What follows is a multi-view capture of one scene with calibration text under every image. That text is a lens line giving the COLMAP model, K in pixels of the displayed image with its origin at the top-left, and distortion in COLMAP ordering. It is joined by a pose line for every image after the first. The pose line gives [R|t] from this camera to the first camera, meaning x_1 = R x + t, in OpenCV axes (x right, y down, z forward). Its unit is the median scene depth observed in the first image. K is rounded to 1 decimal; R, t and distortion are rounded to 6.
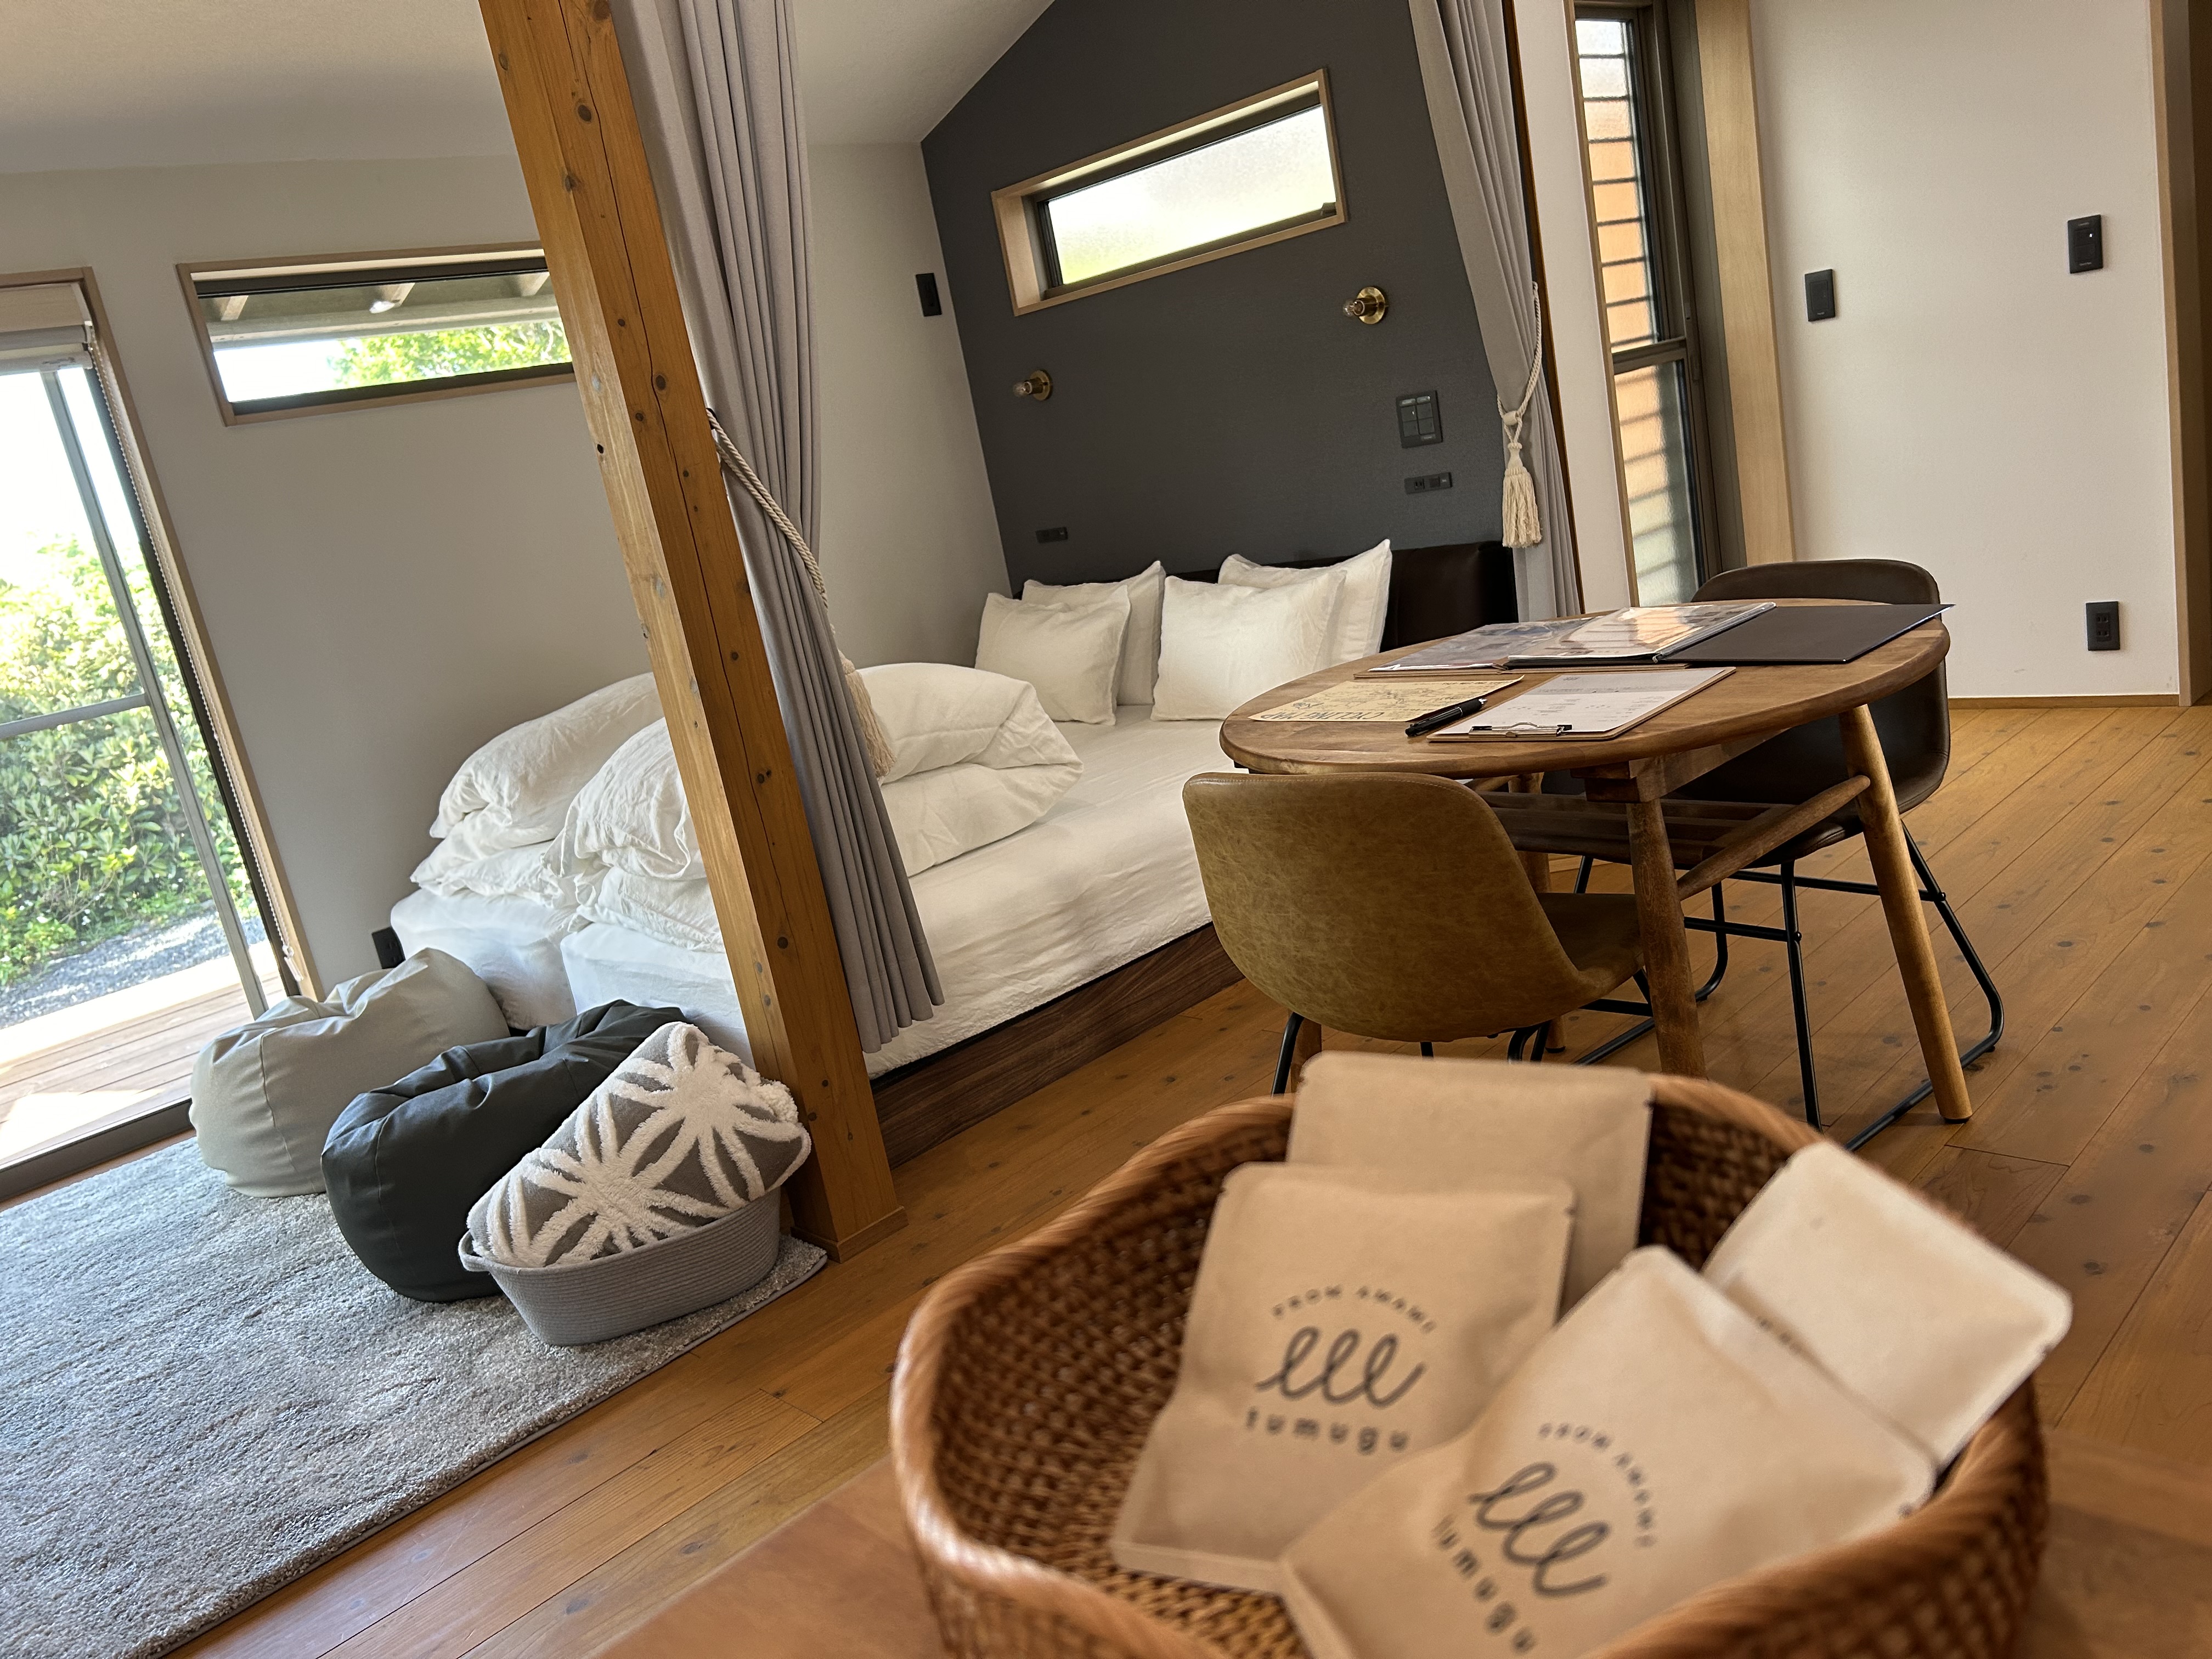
lens RADIAL K [[1628.1, 0, 1106.0], [0, 1628.1, 829.5], [0, 0, 1]] dist [-0.007671, -0.005333]
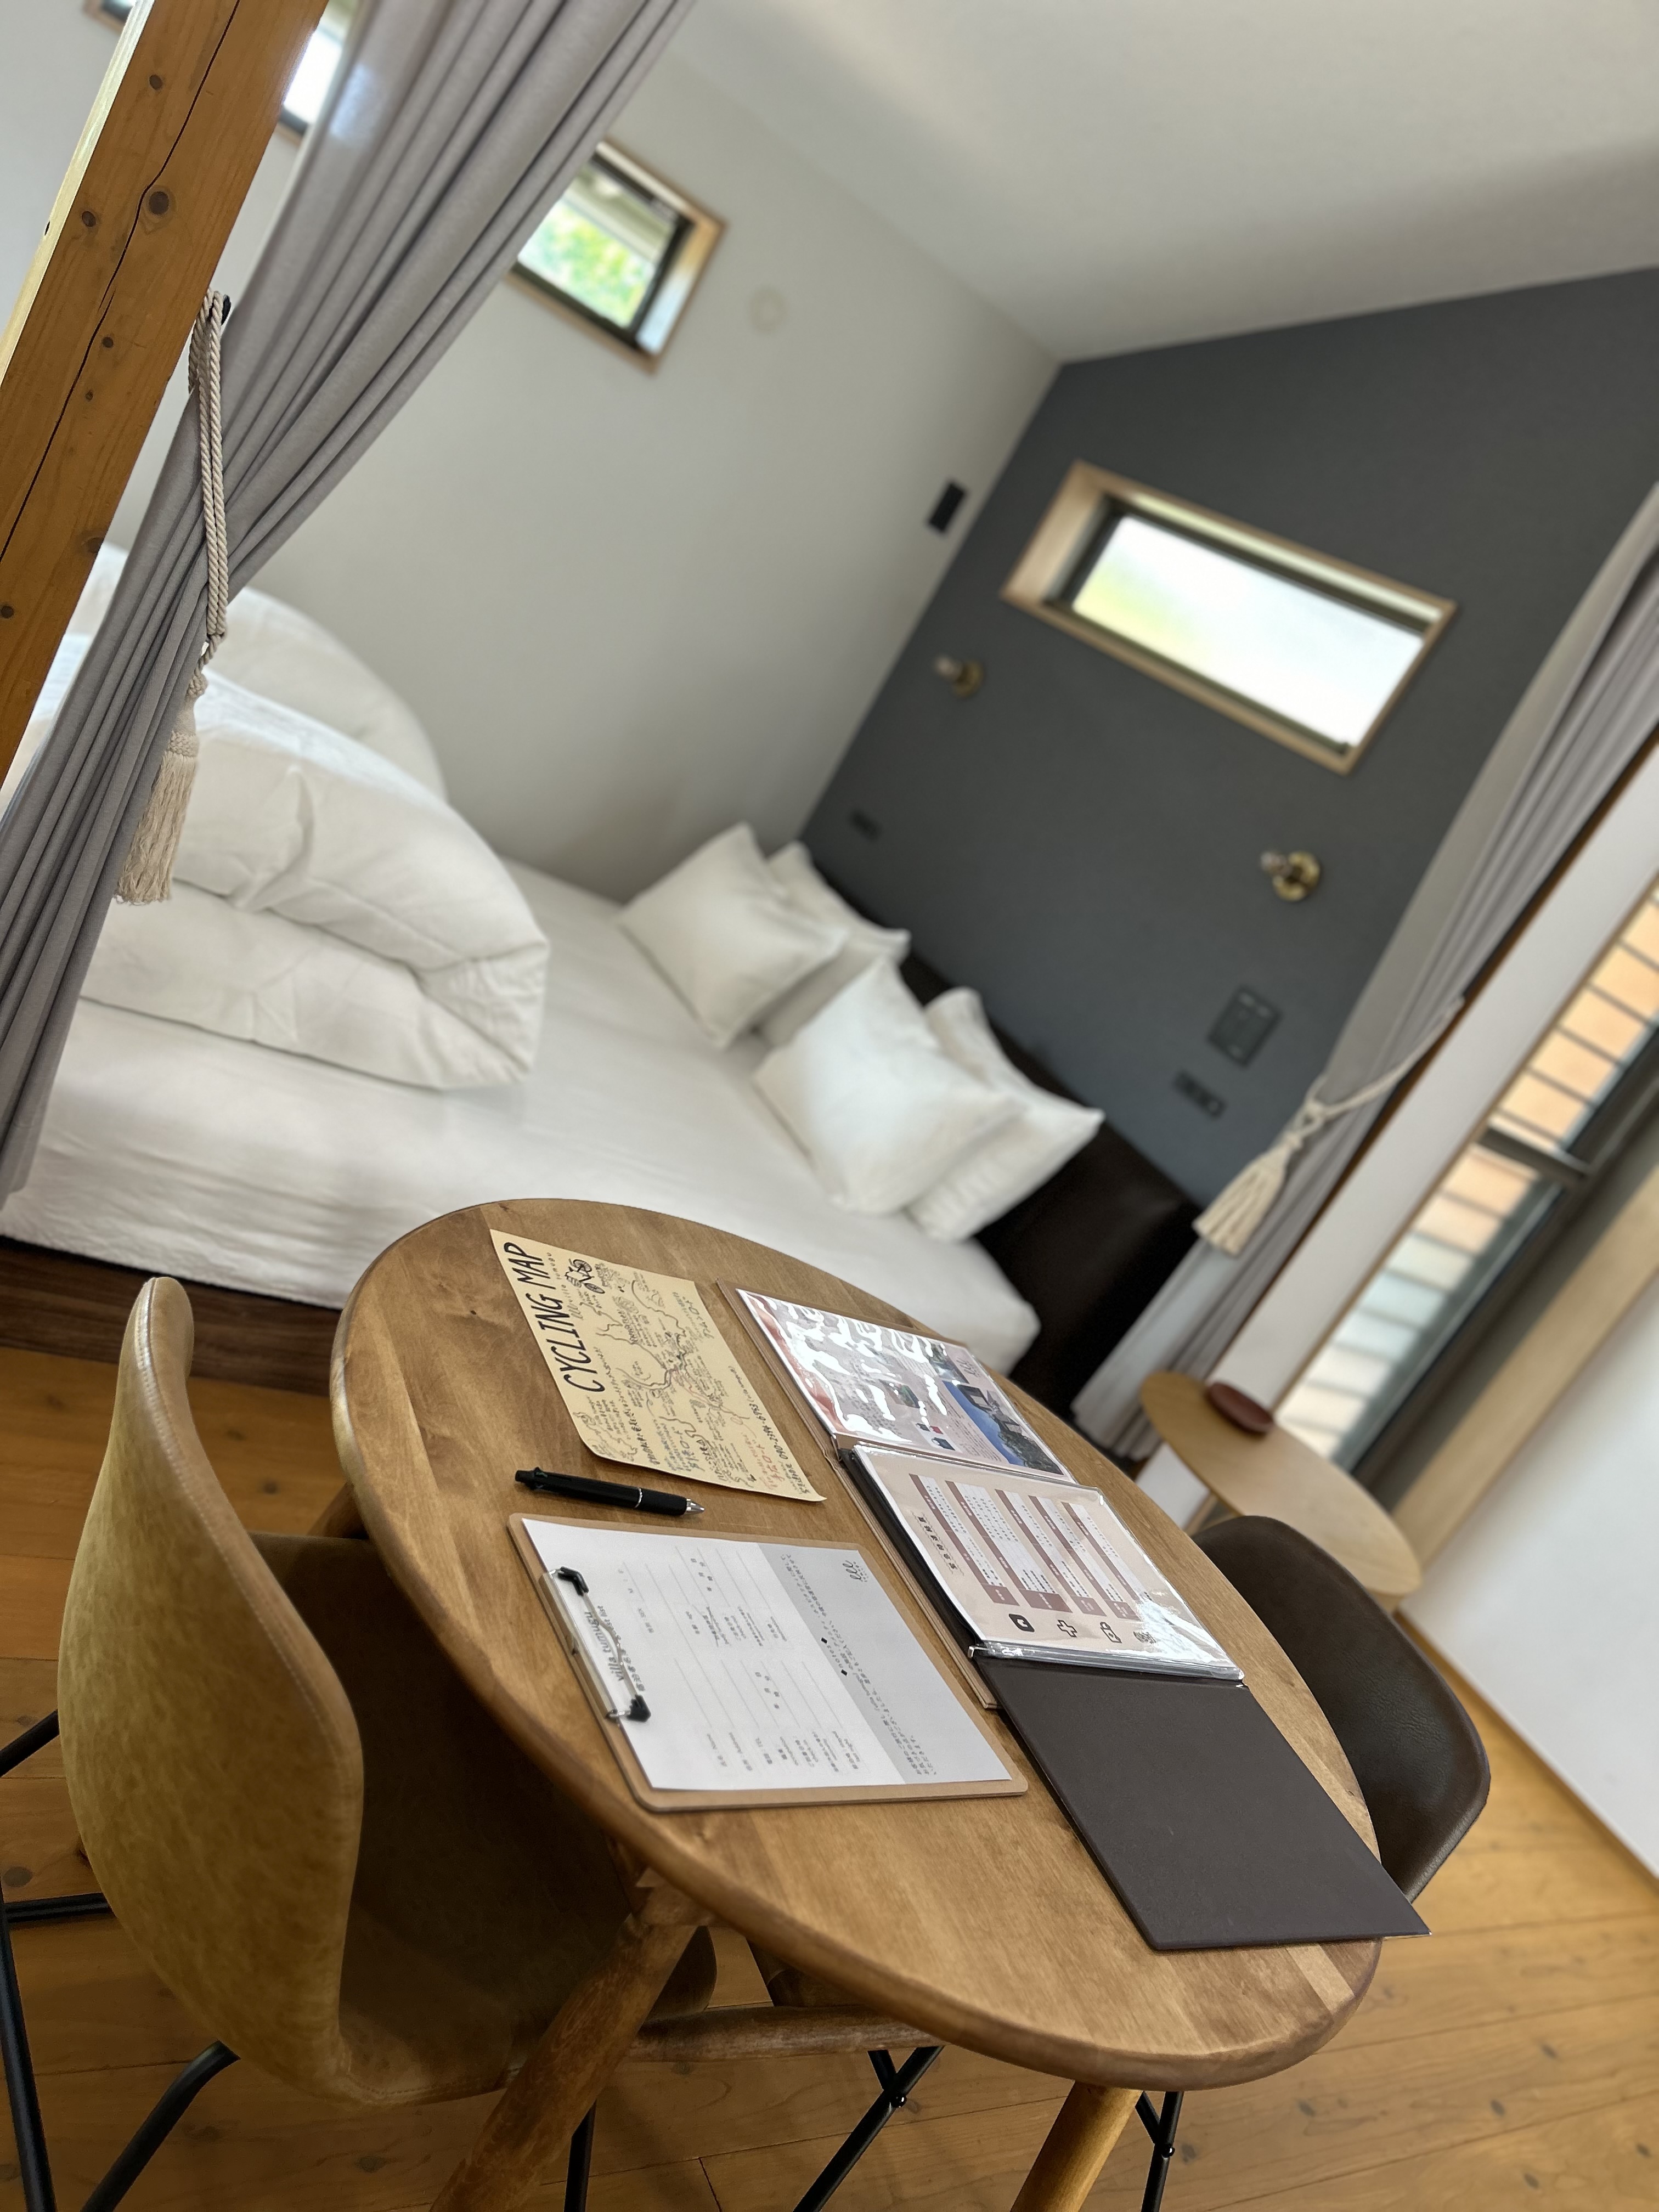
lens RADIAL K [[1628.1, 0, 829.5], [0, 1628.1, 1106.0], [0, 0, 1]] dist [-0.007671, -0.005333]
pose [[0.736777, 0.675596, -0.027009, 0.094049], [-0.674619, 0.737211, 0.037539, -0.120488], [0.045272, -0.009437, 0.998930, 0.214012]]
